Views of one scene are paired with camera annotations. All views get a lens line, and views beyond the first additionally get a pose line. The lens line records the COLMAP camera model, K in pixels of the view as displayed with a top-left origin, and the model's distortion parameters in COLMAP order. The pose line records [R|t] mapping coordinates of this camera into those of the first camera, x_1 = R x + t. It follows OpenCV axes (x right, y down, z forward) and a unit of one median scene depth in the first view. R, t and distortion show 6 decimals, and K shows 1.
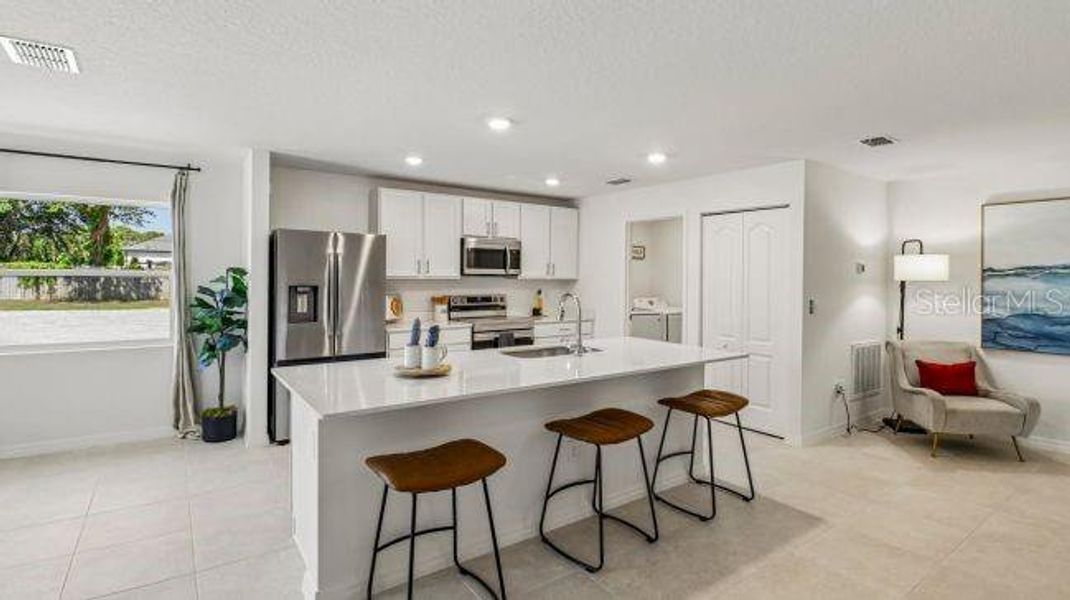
lens RADIAL K [[508.0, 0, 536.5], [0, 508.0, 279.7], [0, 0, 1]] dist [0.001779, -0.013276]
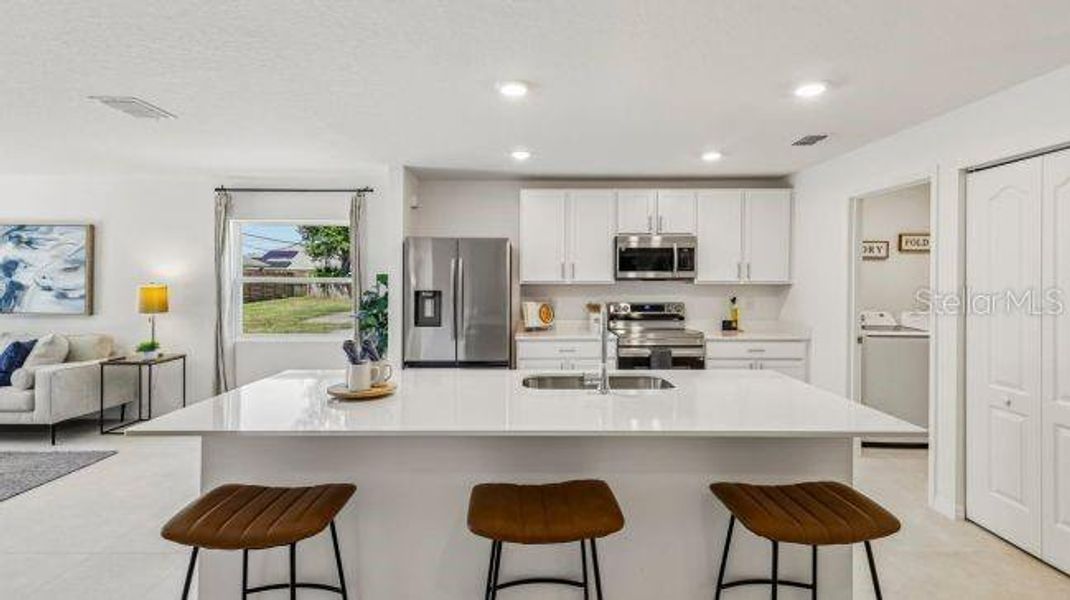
lens RADIAL K [[507.3, 0, 533.7], [0, 507.3, 281.6], [0, 0, 1]] dist [0.037729, -0.012689]
pose [[0.814375, -0.006014, -0.580308, 0.283025], [0.002465, 0.999973, -0.006903, 0.000453], [0.580334, 0.004191, 0.814368, 0.241287]]
